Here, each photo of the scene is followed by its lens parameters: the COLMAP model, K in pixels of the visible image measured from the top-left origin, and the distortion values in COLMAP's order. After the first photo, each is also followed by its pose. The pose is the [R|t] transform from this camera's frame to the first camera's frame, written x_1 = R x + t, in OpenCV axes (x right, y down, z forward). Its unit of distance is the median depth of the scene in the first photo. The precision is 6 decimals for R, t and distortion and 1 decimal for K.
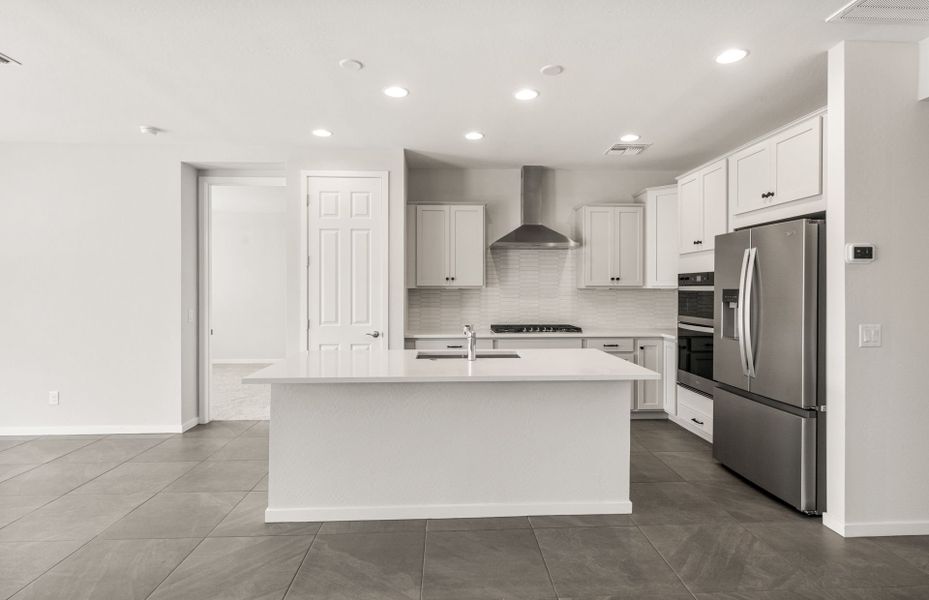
lens RADIAL K [[479.9, 0, 472.1], [0, 479.9, 290.6], [0, 0, 1]] dist [0.000188, -0.000762]
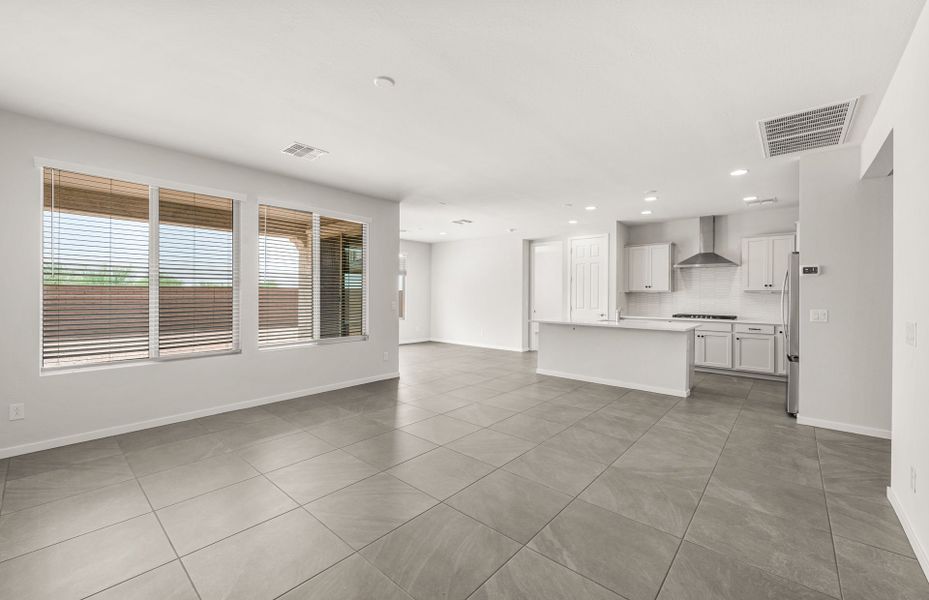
lens RADIAL K [[381.1, 0, 467.1], [0, 381.1, 294.6], [0, 0, 1]] dist [-0.001805, -0.000353]
pose [[0.722815, 0.004935, -0.691023, 0.491370], [-0.008842, 0.999959, -0.002107, 0.015229], [0.690985, 0.007633, 0.722829, -0.545903]]
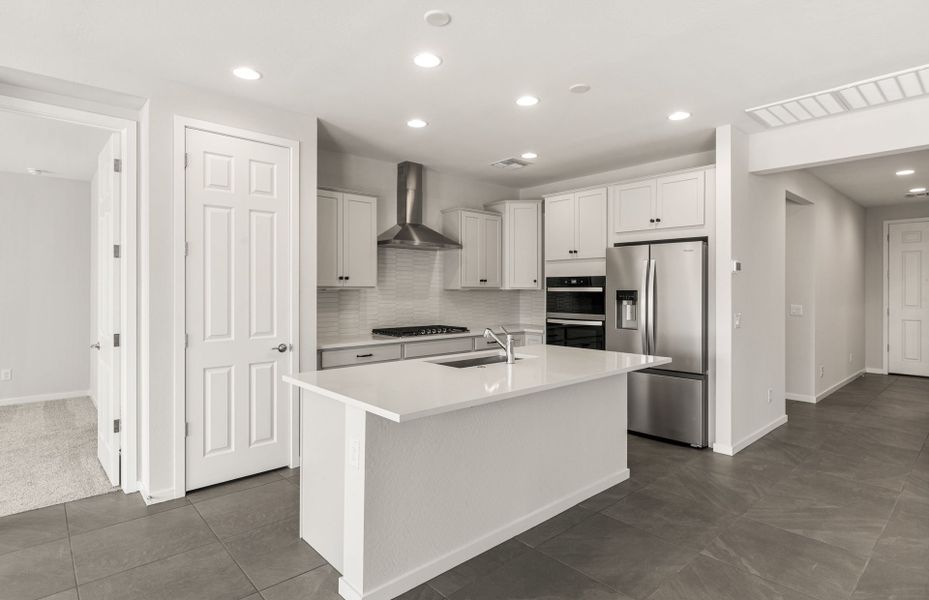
lens RADIAL K [[479.9, 0, 472.1], [0, 479.9, 290.6], [0, 0, 1]] dist [0.000188, -0.000762]
pose [[0.772592, 0.000479, 0.634903, -0.454198], [0.000857, 0.999998, -0.001798, -0.000067], [-0.634903, 0.001934, 0.772590, 0.202285]]
